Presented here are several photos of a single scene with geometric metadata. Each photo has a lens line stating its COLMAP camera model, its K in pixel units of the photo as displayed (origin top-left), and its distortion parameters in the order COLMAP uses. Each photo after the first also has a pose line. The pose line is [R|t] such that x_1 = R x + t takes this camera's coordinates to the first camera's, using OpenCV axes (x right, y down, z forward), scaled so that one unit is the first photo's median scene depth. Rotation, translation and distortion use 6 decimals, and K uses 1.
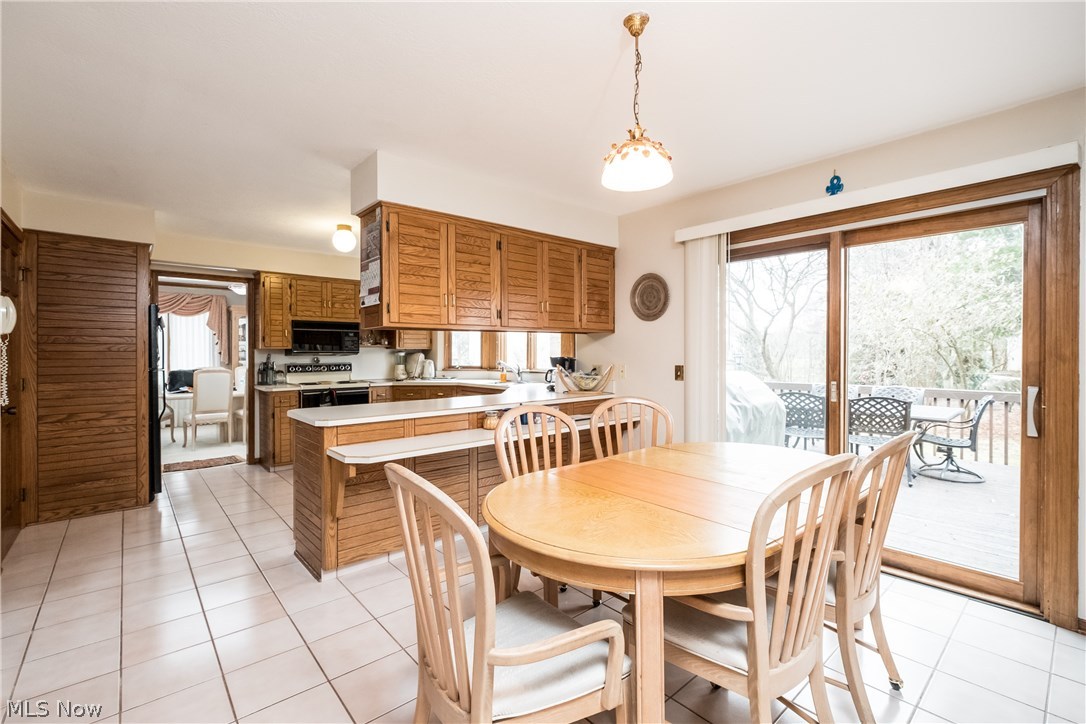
lens RADIAL K [[475.6, 0, 547.2], [0, 475.6, 358.7], [0, 0, 1]] dist [-0.000159, -0.001032]
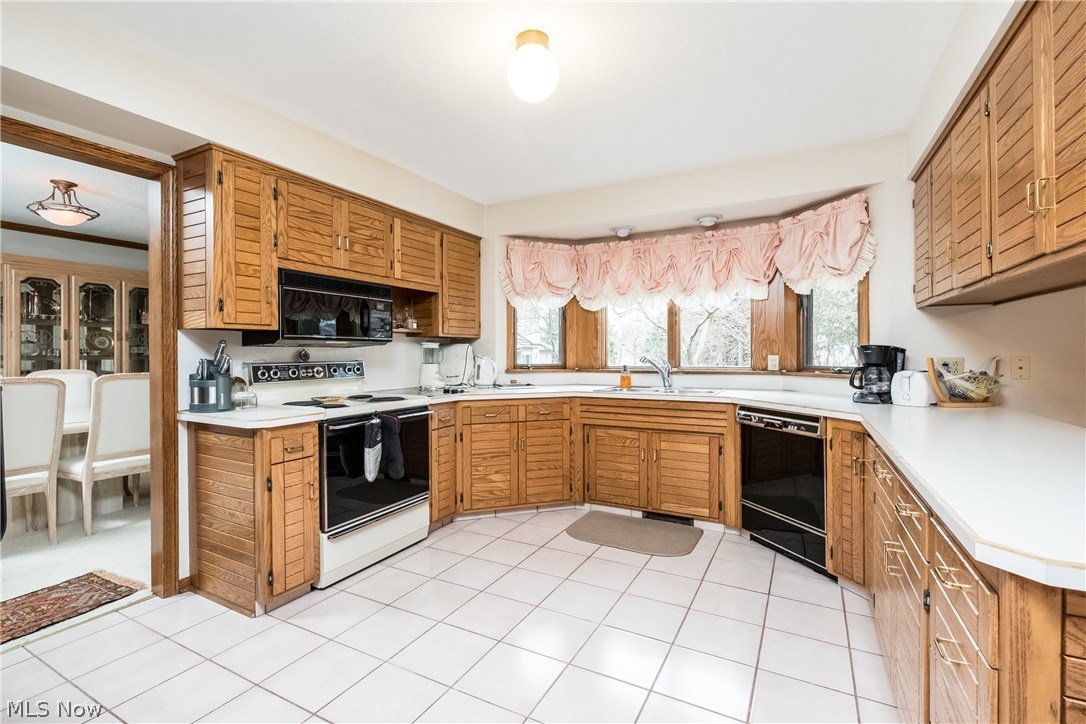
lens RADIAL K [[475.6, 0, 544.7], [0, 475.6, 360.3], [0, 0, 1]] dist [-0.000159, -0.001032]
pose [[0.931887, -0.002815, 0.362739, -0.445009], [-0.001809, 0.999921, 0.012407, 0.001549], [-0.362745, -0.012218, 0.931808, 0.457689]]
